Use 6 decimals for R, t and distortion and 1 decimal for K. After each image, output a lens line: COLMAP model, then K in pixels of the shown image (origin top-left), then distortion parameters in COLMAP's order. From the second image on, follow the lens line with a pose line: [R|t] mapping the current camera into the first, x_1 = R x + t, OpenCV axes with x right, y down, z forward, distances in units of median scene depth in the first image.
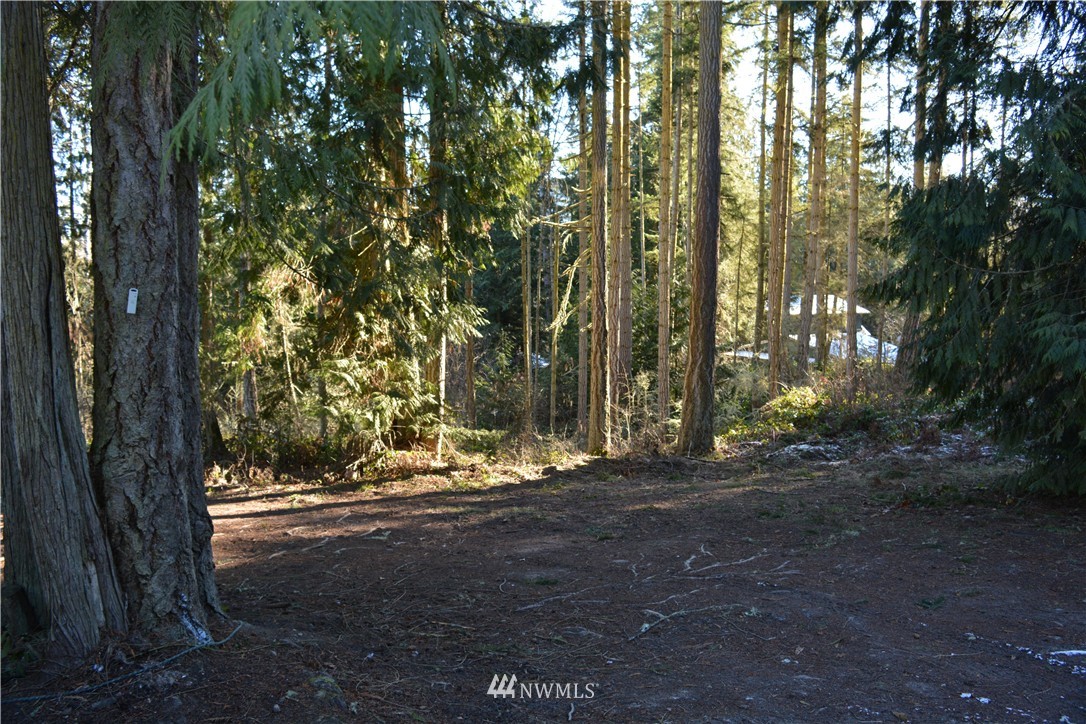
lens RADIAL K [[862.8, 0, 543.0], [0, 862.8, 362.0], [0, 0, 1]] dist [-0.079768, 0.004576]
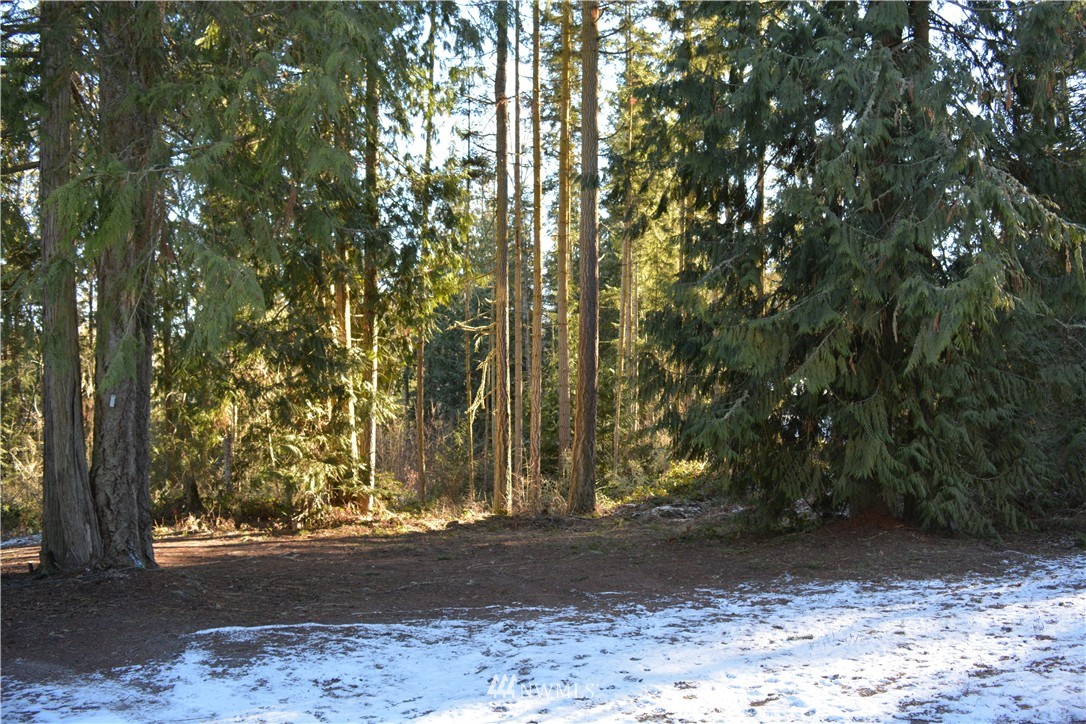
lens RADIAL K [[862.8, 0, 543.0], [0, 862.8, 362.0], [0, 0, 1]] dist [-0.079768, 0.004576]
pose [[0.999883, 0.001395, -0.015232, 0.169051], [-0.002814, 0.995609, -0.093570, 0.007171], [0.015034, 0.093602, 0.995496, -0.297976]]
